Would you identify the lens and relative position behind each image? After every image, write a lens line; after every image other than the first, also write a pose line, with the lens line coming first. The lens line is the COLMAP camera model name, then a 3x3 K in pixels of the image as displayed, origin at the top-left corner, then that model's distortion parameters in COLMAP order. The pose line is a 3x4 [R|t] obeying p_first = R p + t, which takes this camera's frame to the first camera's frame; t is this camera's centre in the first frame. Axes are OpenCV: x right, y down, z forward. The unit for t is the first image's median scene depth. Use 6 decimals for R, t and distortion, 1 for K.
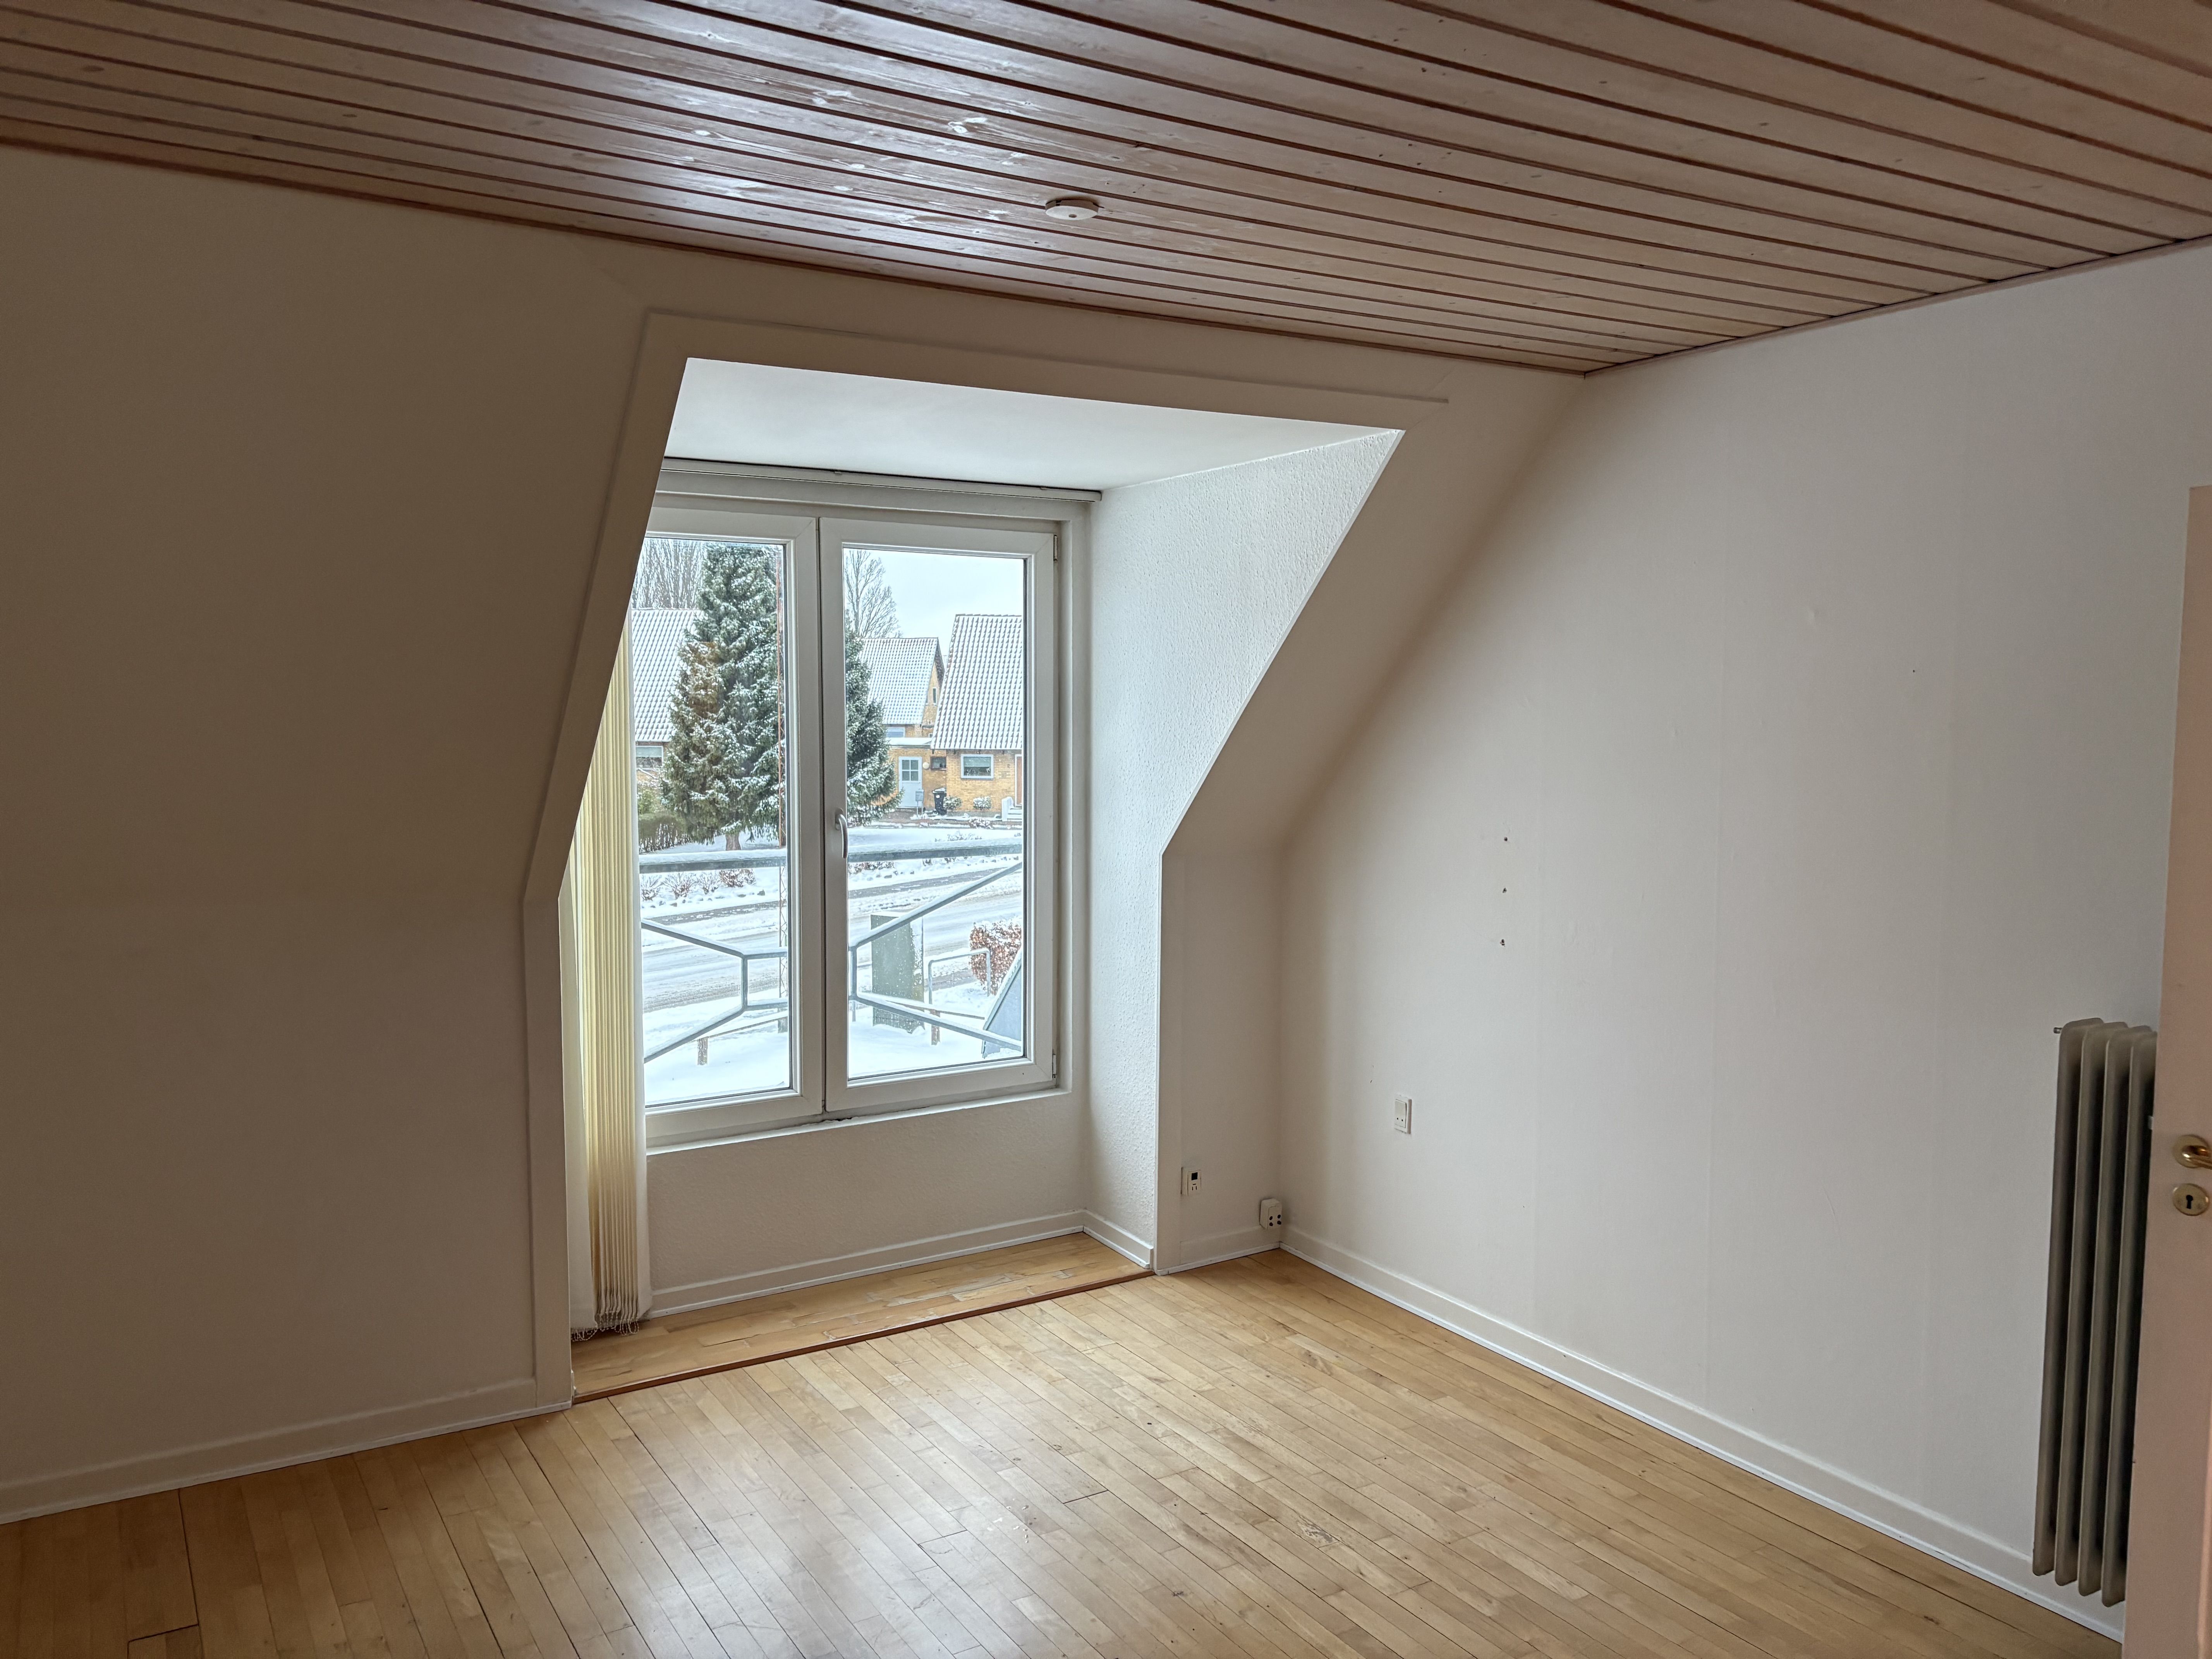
lens RADIAL K [[1698.0, 0, 1093.3], [0, 1698.0, 830.1], [0, 0, 1]] dist [0.048730, -0.009777]
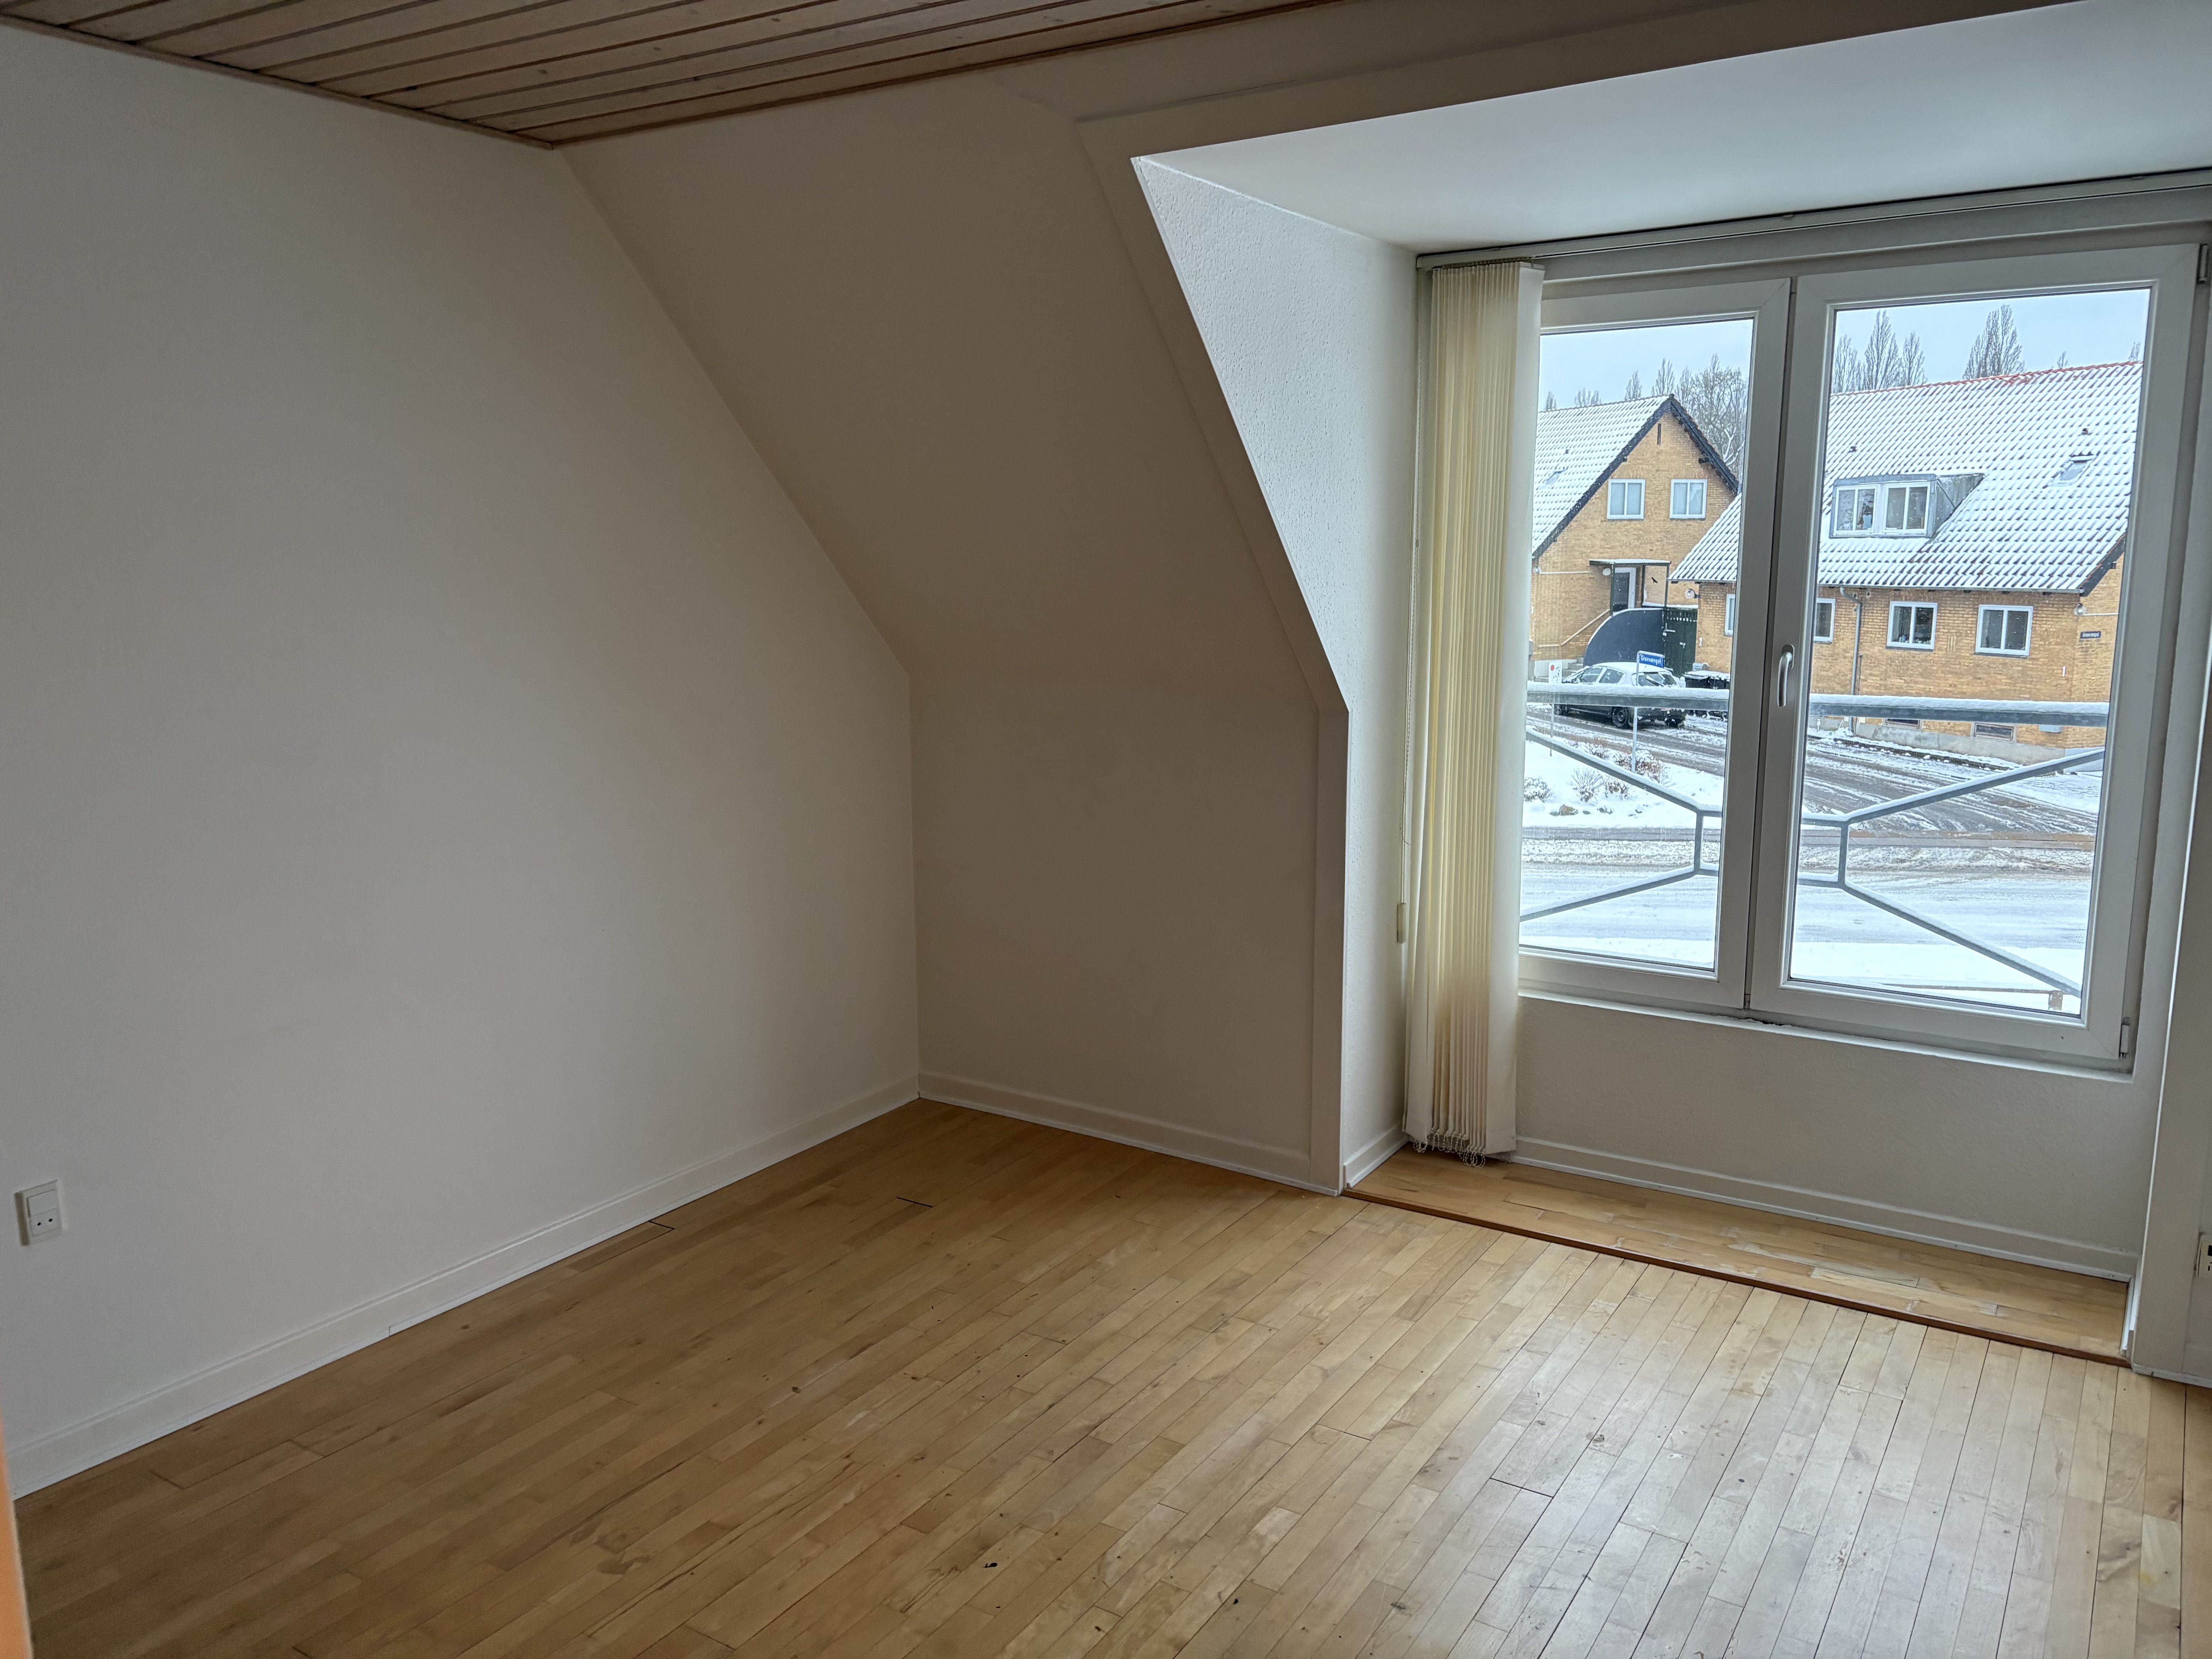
lens RADIAL K [[1698.0, 0, 1096.6], [0, 1698.0, 833.0], [0, 0, 1]] dist [0.048730, -0.009777]
pose [[0.446503, 0.151879, -0.881798, 0.448236], [-0.071551, 0.988394, 0.134009, -0.010261], [0.891917, 0.003258, 0.452188, 0.346393]]
